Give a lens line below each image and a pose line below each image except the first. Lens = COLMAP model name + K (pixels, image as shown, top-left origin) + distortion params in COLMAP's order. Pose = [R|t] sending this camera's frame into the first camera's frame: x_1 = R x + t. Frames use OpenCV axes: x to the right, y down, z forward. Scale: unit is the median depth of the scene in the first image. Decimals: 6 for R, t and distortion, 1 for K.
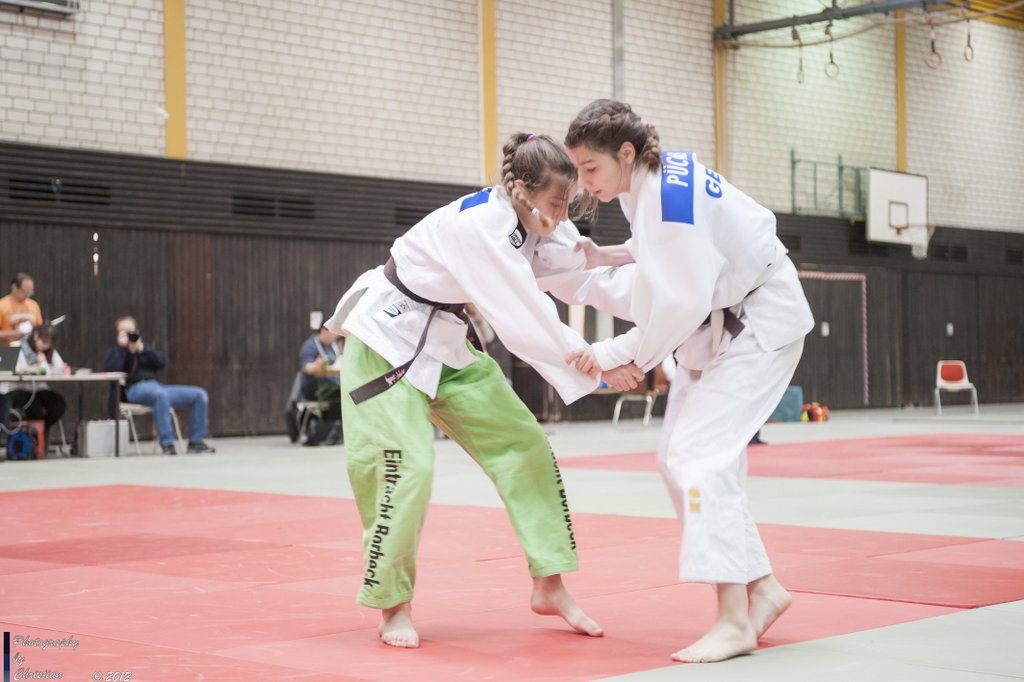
lens RADIAL K [[1805.3, 0, 512.0], [0, 1805.3, 341.0], [0, 0, 1]] dist [0.015355, 0.269825]
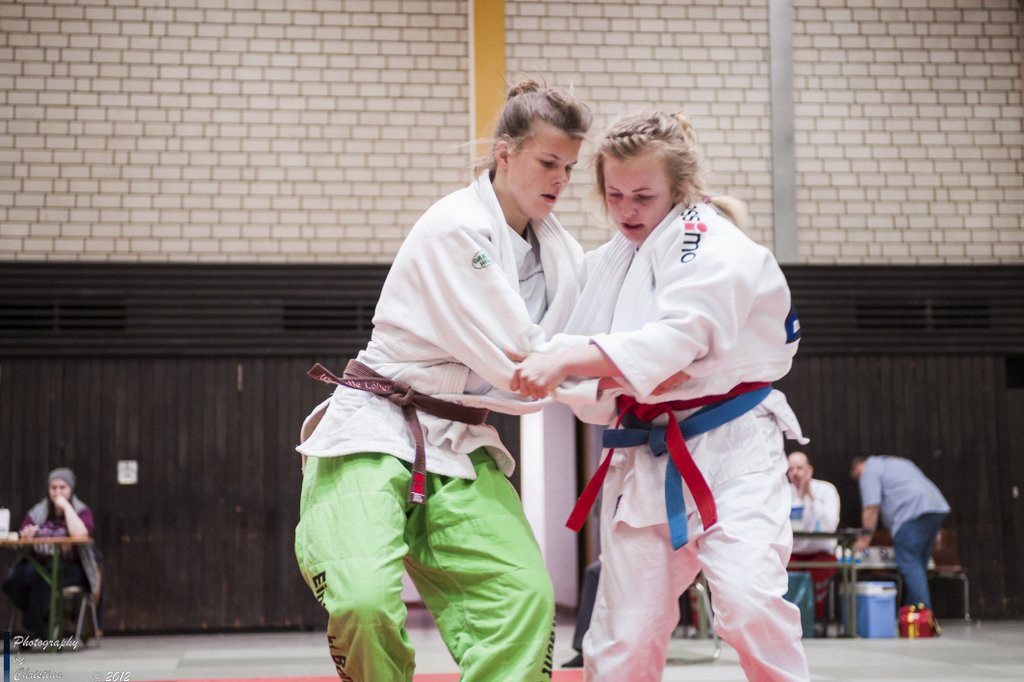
lens RADIAL K [[1951.4, 0, 508.6], [0, 1951.4, 301.8], [0, 0, 1]] dist [0.107524, 0.155619]
pose [[0.779830, -0.075125, -0.621468, 0.486982], [0.014324, 0.994654, -0.102263, 0.002875], [0.625828, 0.070846, 0.776737, 0.490840]]
